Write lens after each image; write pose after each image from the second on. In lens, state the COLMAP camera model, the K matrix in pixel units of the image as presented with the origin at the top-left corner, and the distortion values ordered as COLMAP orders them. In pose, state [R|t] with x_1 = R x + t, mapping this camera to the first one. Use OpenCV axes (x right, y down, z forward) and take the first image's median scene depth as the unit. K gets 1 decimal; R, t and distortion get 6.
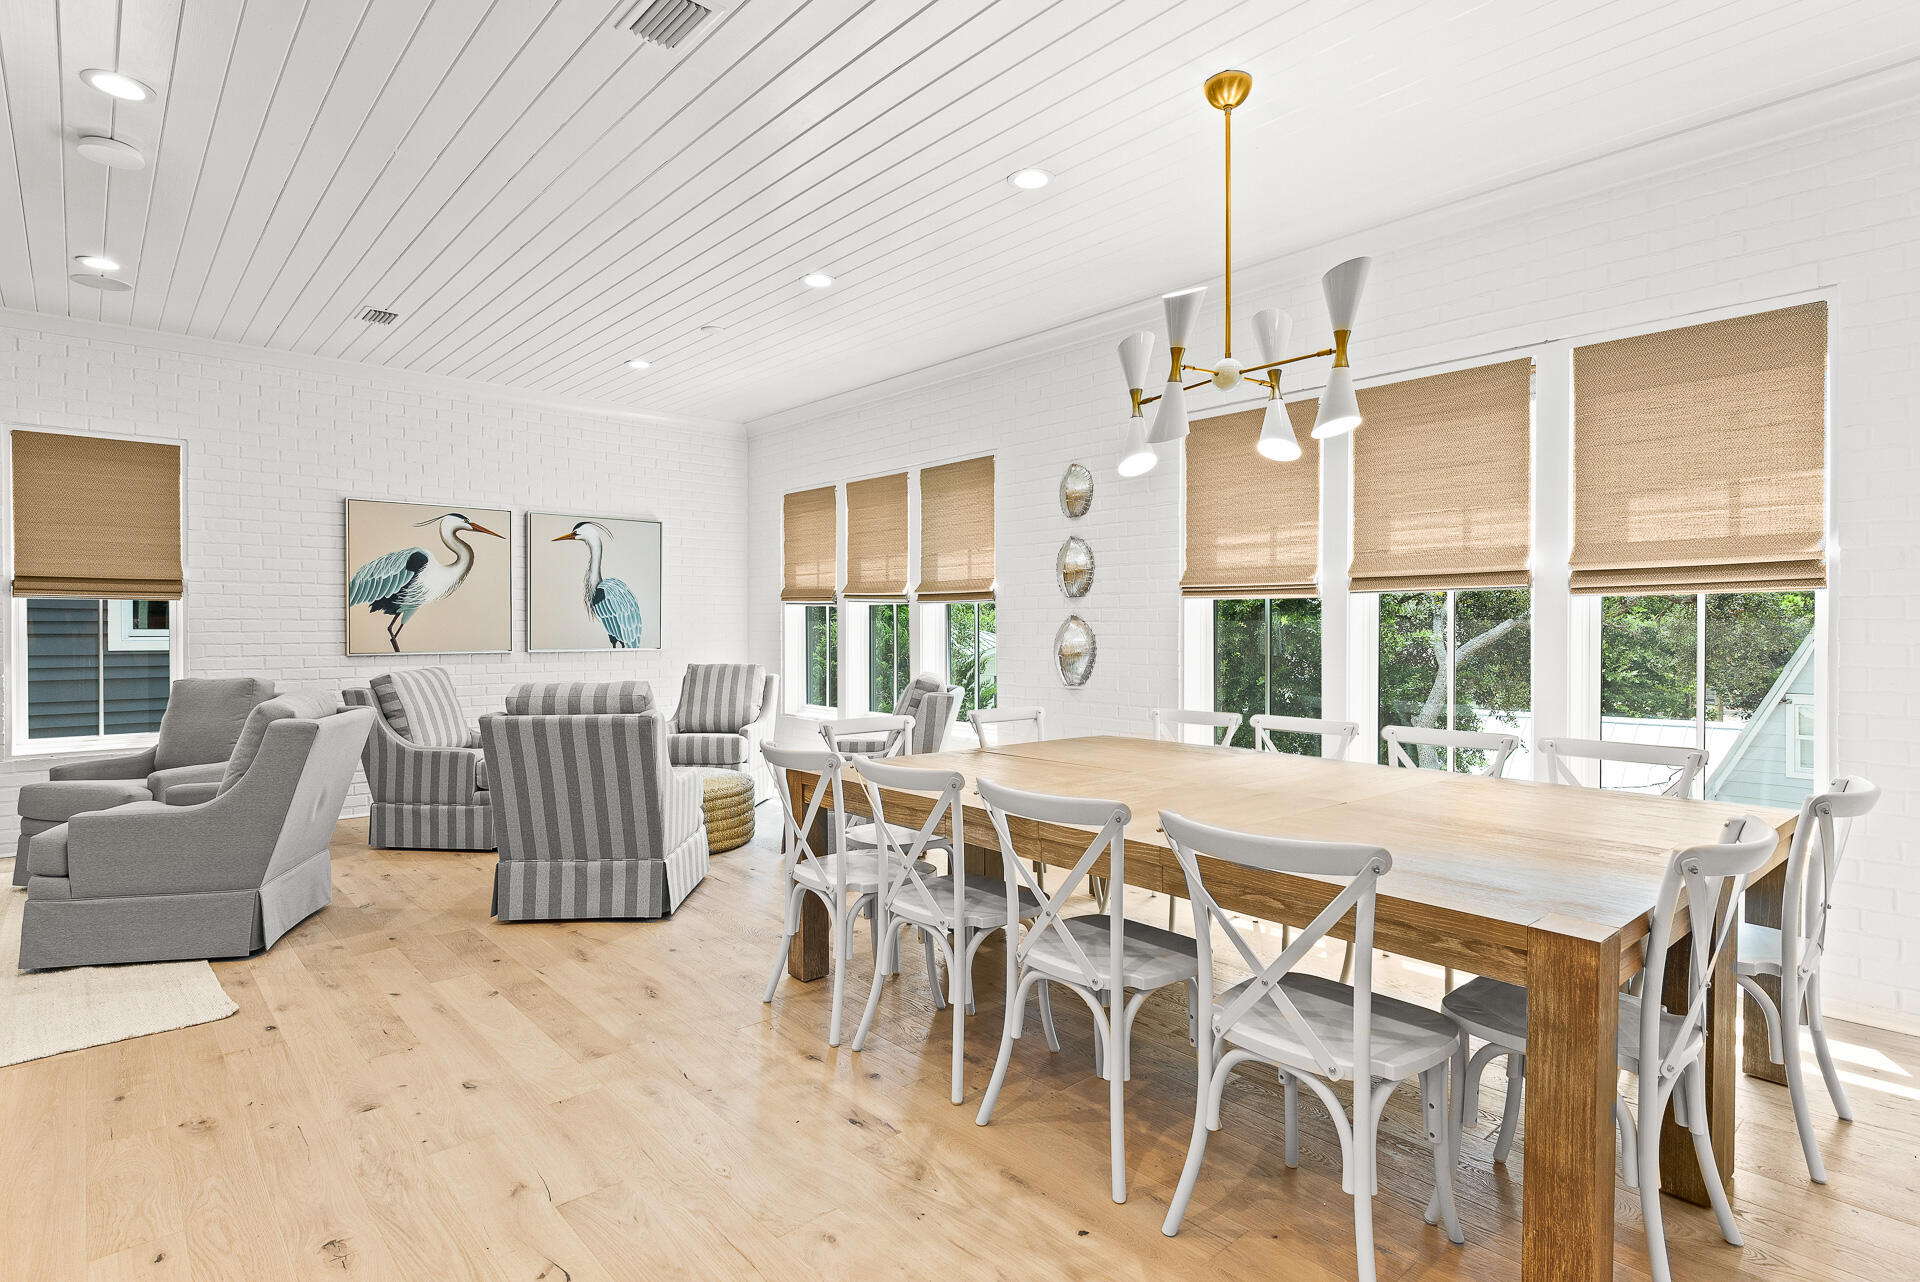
lens RADIAL K [[968.1, 0, 952.9], [0, 968.1, 649.2], [0, 0, 1]] dist [-0.002366, -0.000413]
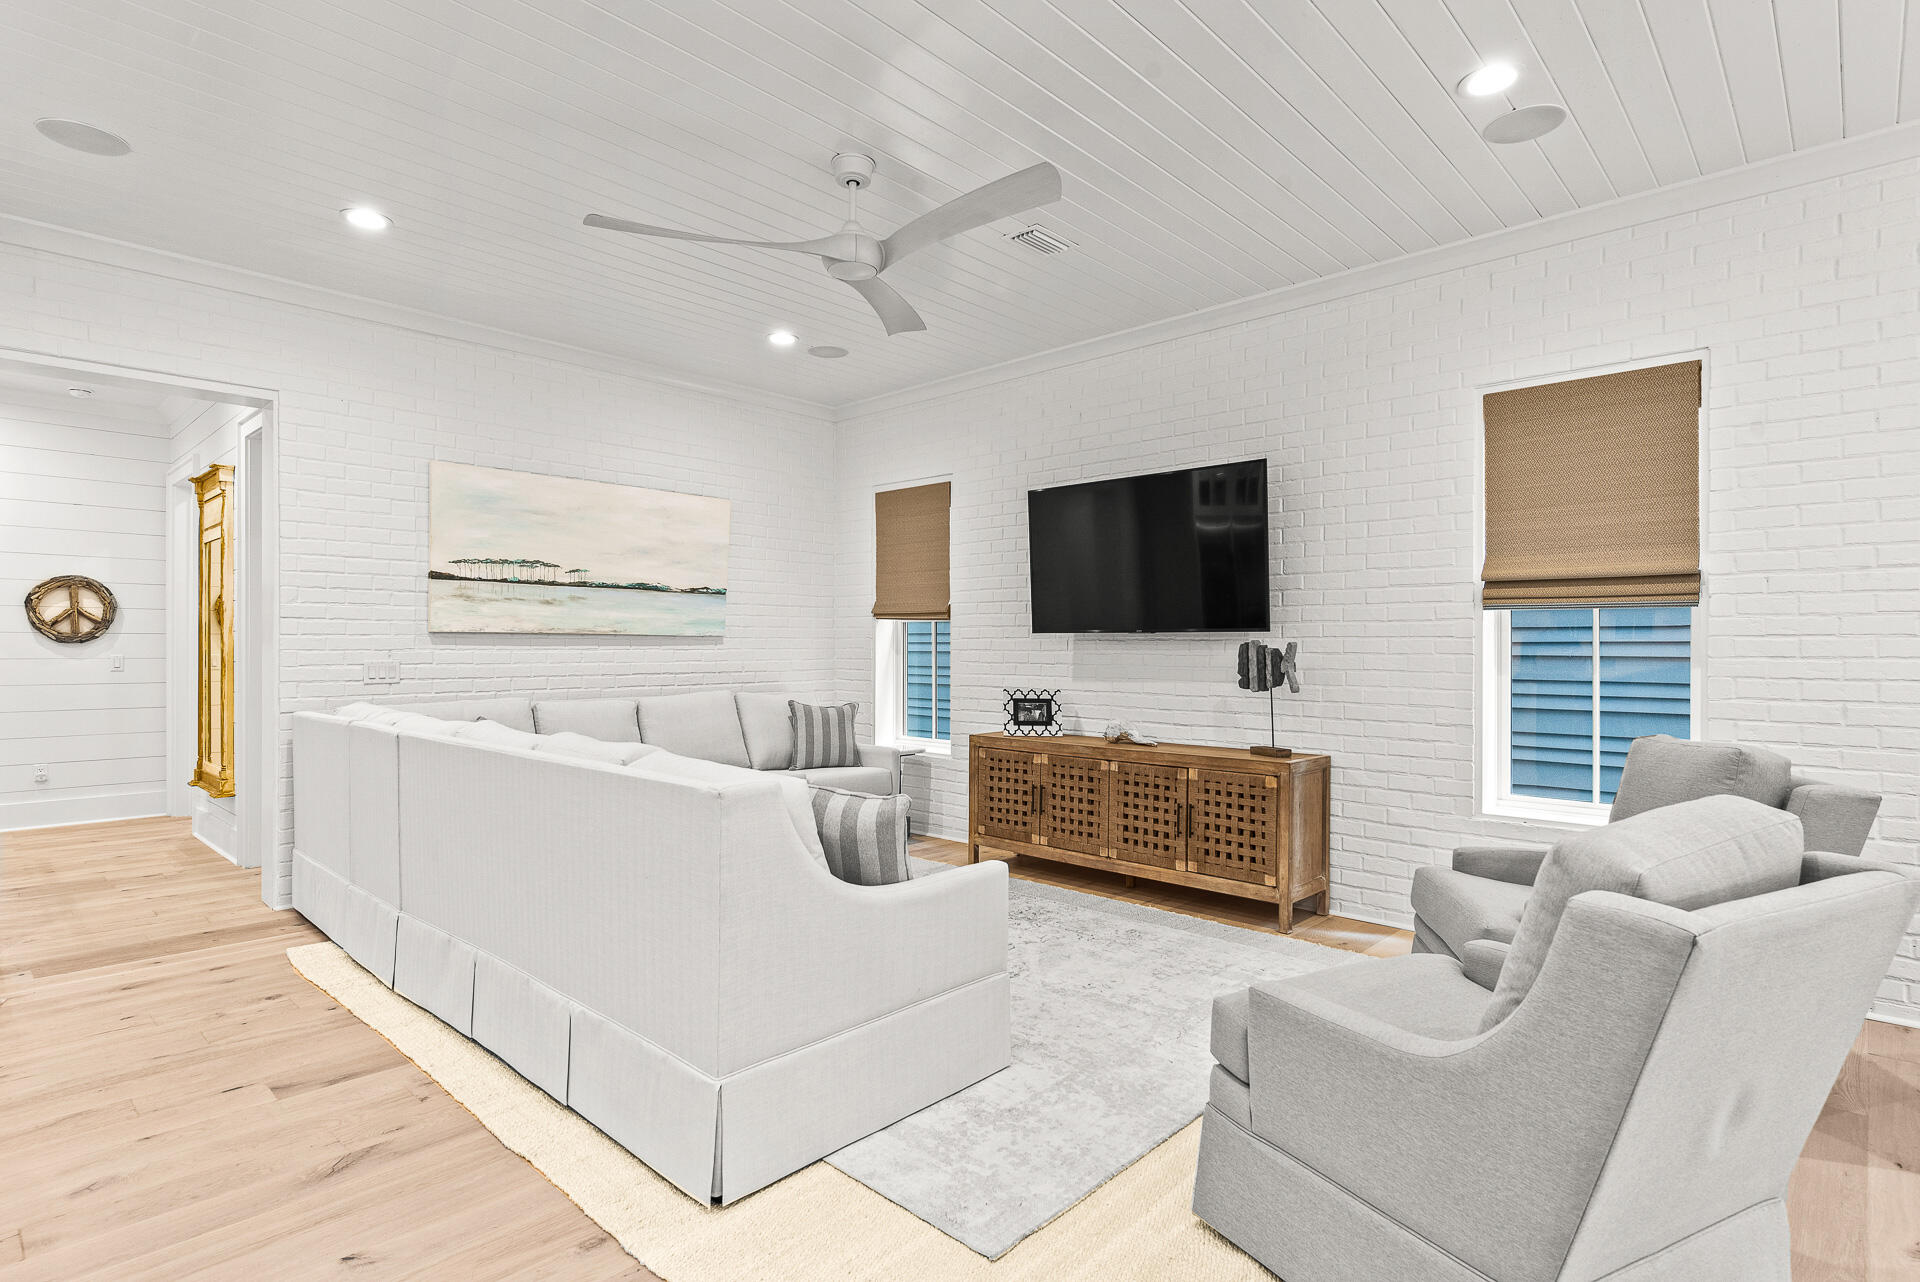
lens RADIAL K [[968.1, 0, 947.1], [0, 968.1, 651.4], [0, 0, 1]] dist [-0.002366, -0.000413]
pose [[0.084651, 0.000282, -0.996411, -0.220967], [-0.012838, 0.999917, -0.000808, -0.014620], [0.996328, 0.012860, 0.084648, 0.470129]]
